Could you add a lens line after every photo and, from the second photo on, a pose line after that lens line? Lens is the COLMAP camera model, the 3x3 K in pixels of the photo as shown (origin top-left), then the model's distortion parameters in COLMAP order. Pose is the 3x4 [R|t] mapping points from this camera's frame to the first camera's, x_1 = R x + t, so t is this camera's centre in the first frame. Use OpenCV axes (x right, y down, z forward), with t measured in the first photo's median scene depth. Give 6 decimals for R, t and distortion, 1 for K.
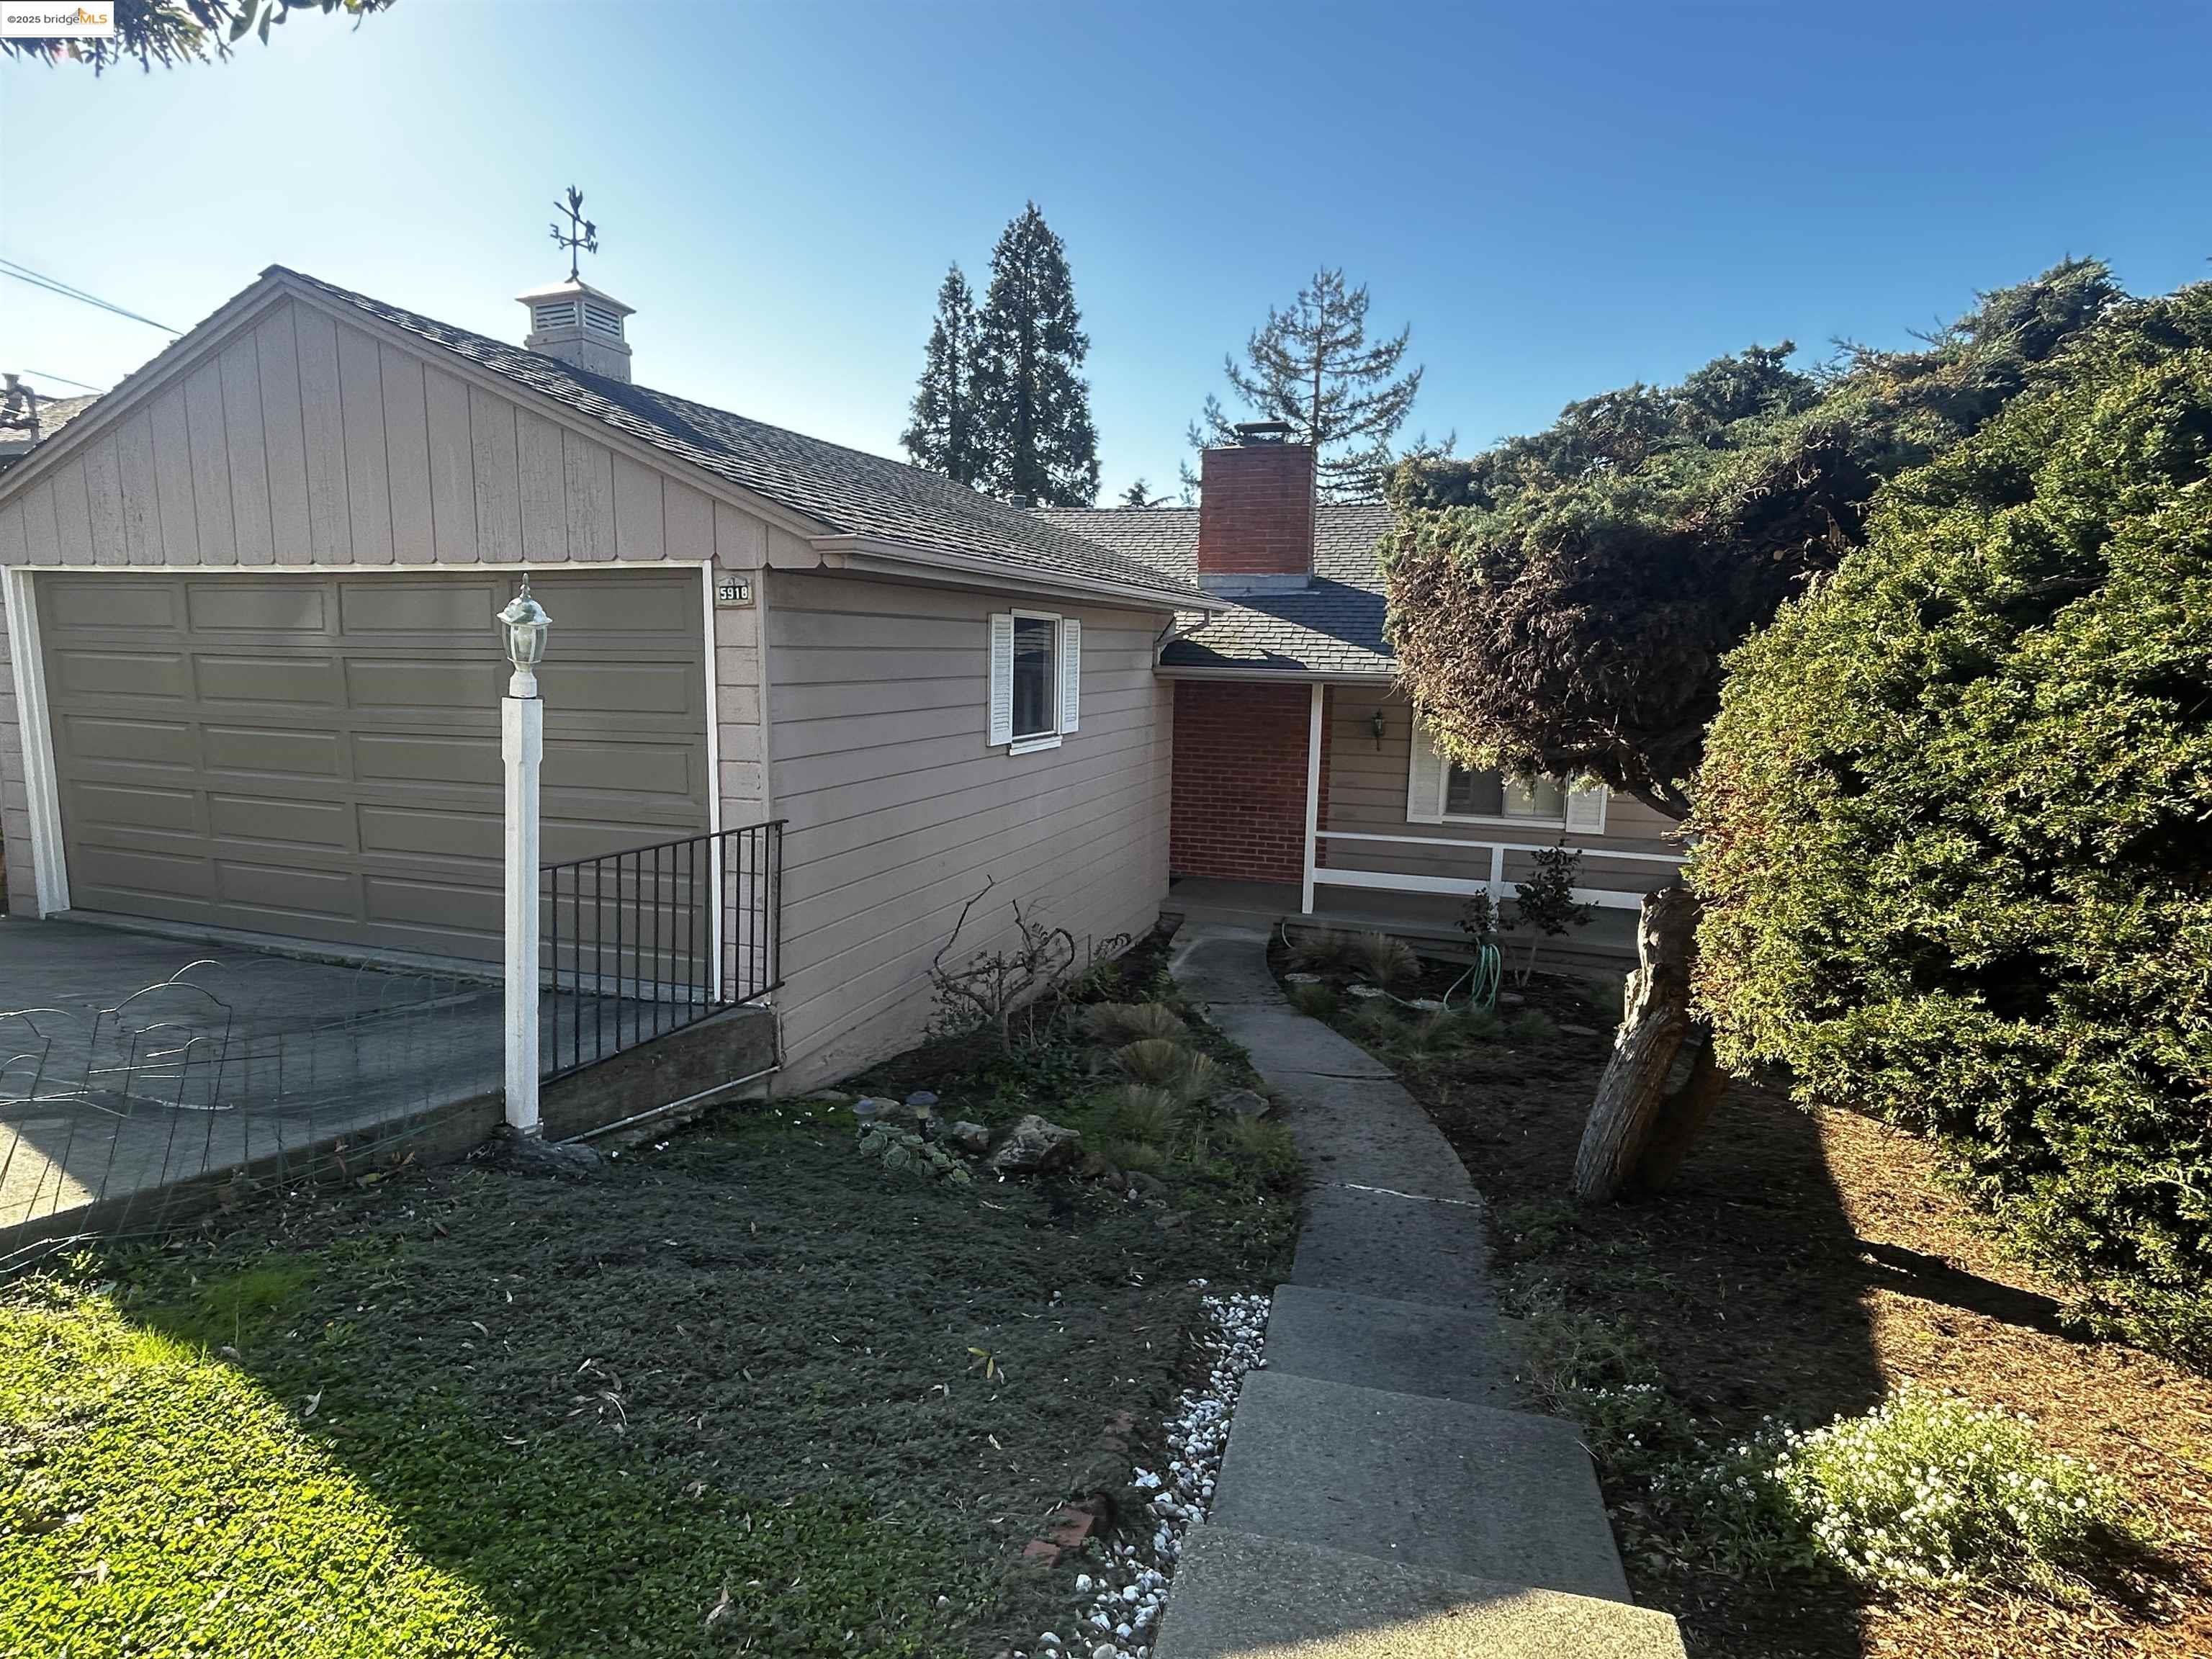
lens RADIAL K [[1213.1, 0, 1106.0], [0, 1213.1, 829.5], [0, 0, 1]] dist [0.000677, 0.000028]
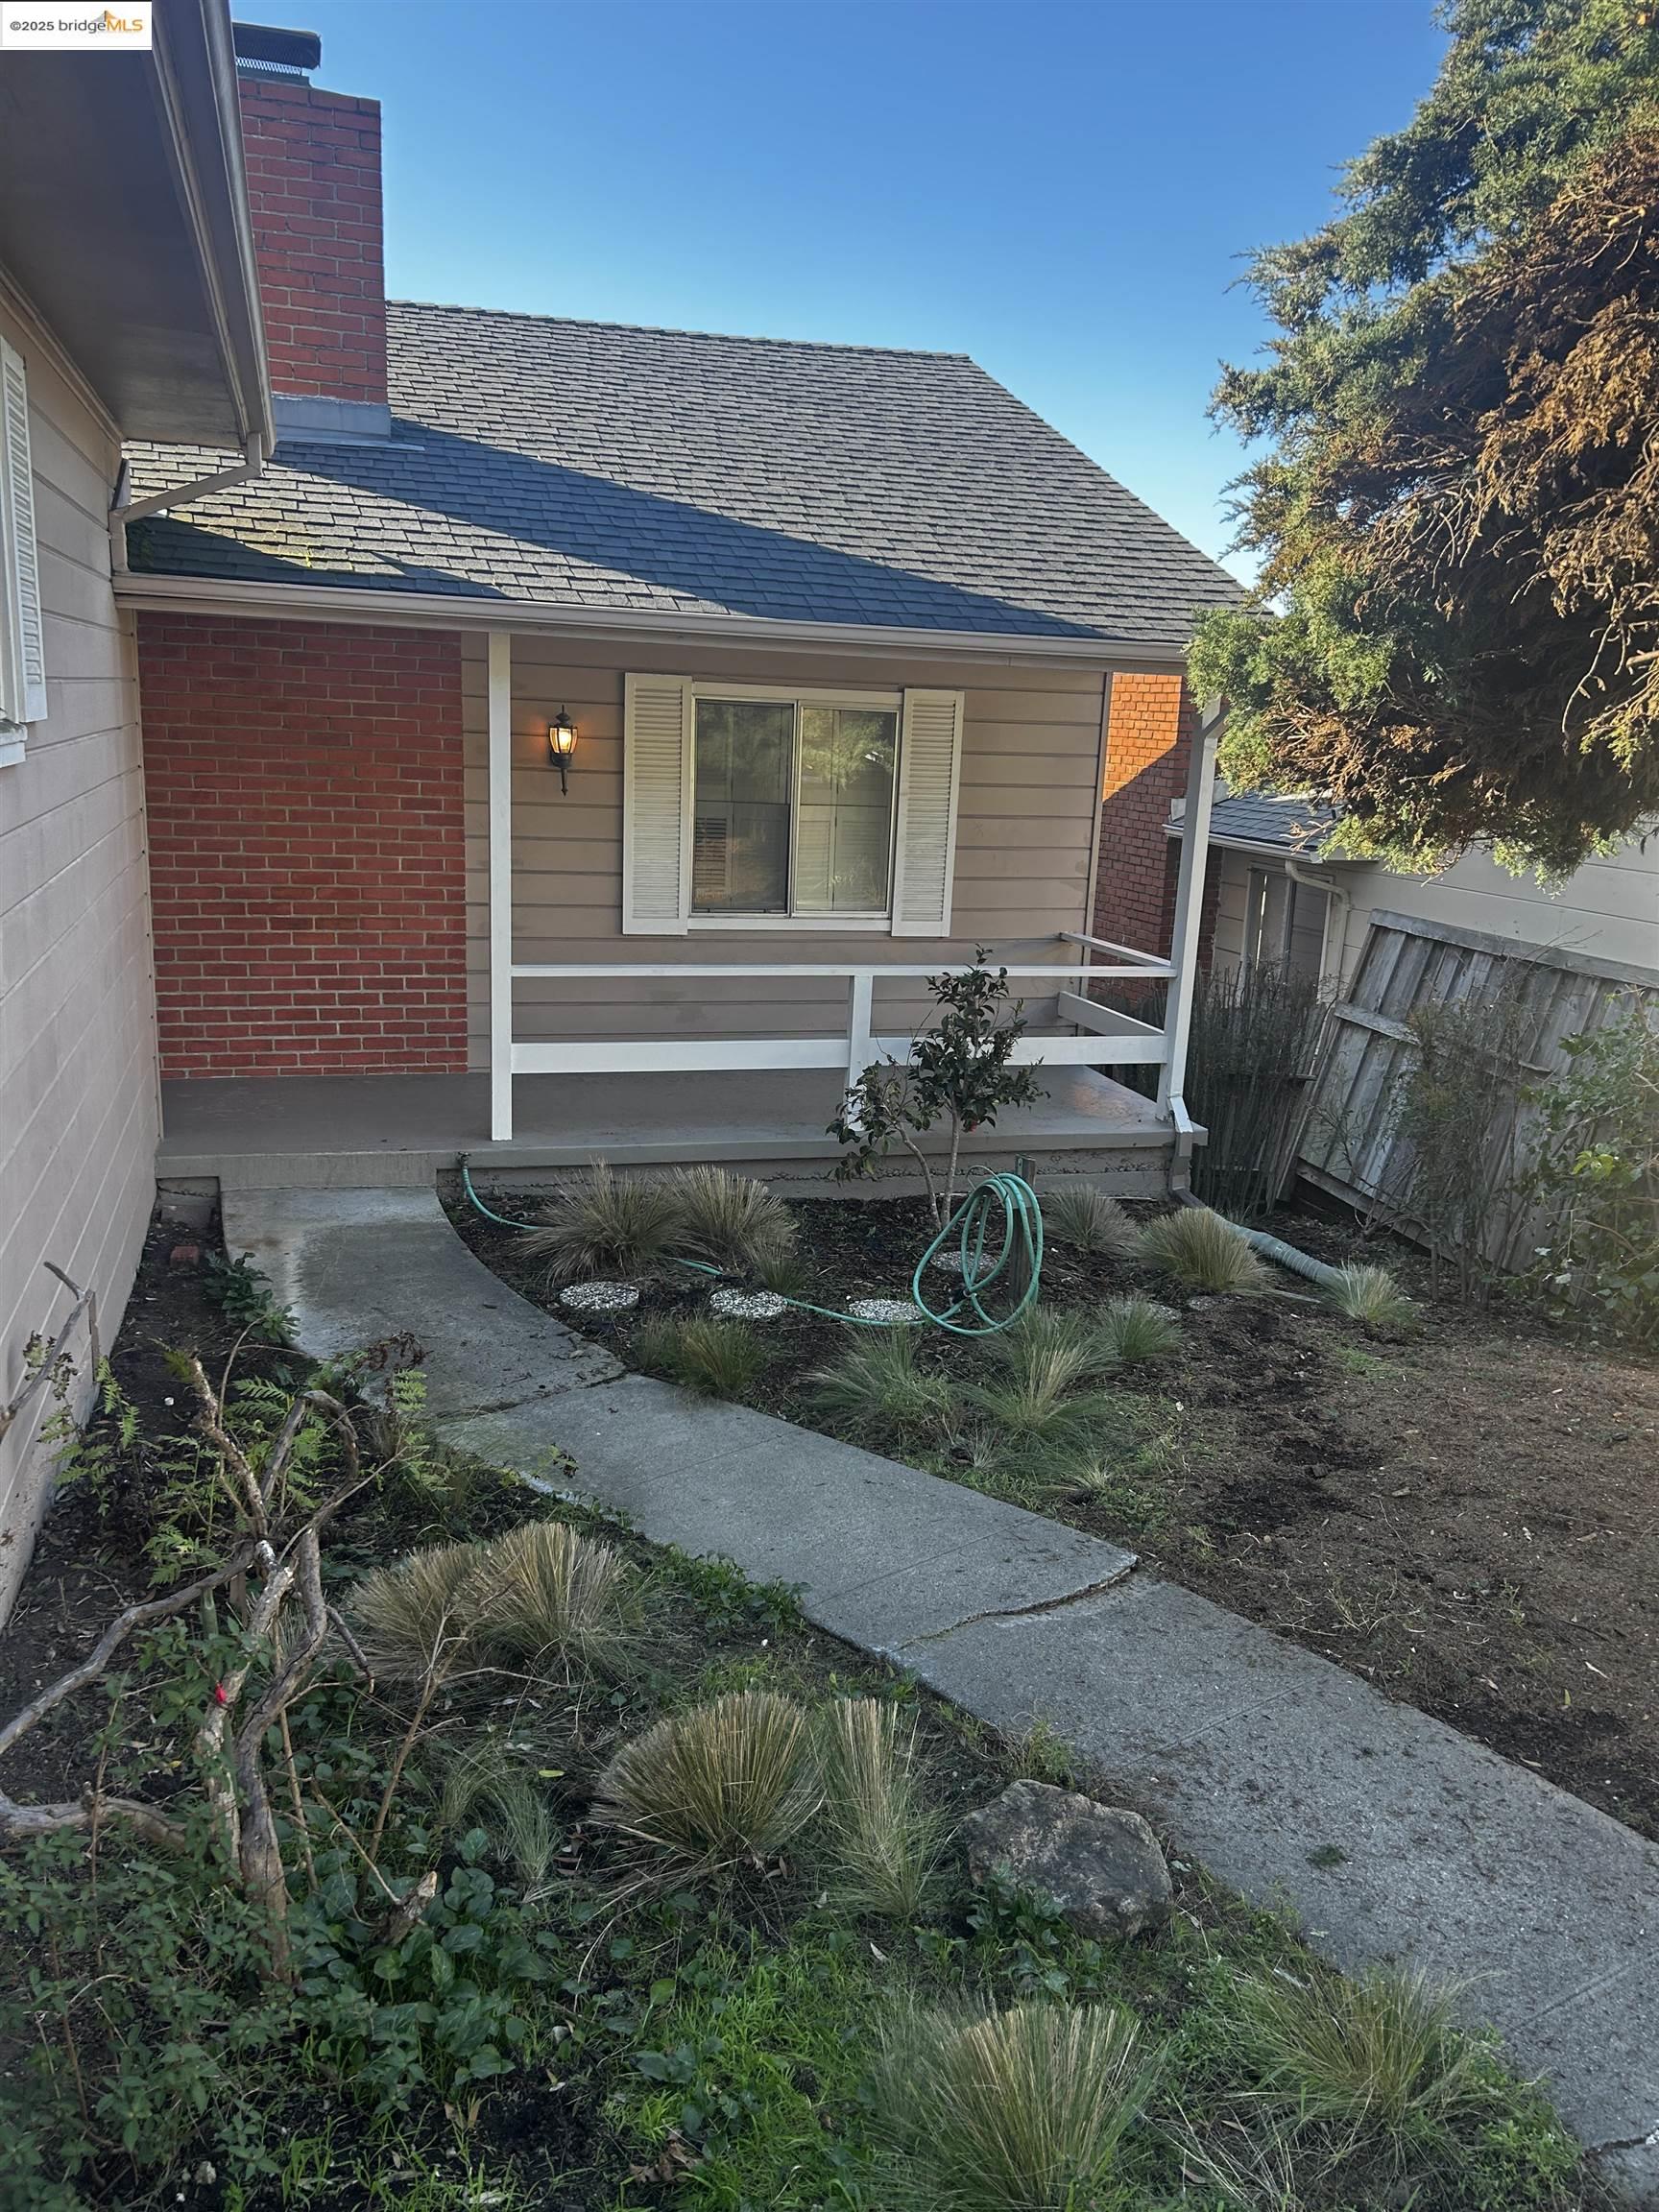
lens RADIAL K [[1636.1, 0, 829.5], [0, 1636.1, 1106.0], [0, 0, 1]] dist [0.061717, -0.075139]
pose [[0.809371, -0.119003, 0.575115, -0.106678], [0.057898, 0.990653, 0.123505, -0.017224], [-0.584437, -0.066664, 0.808696, 0.440742]]
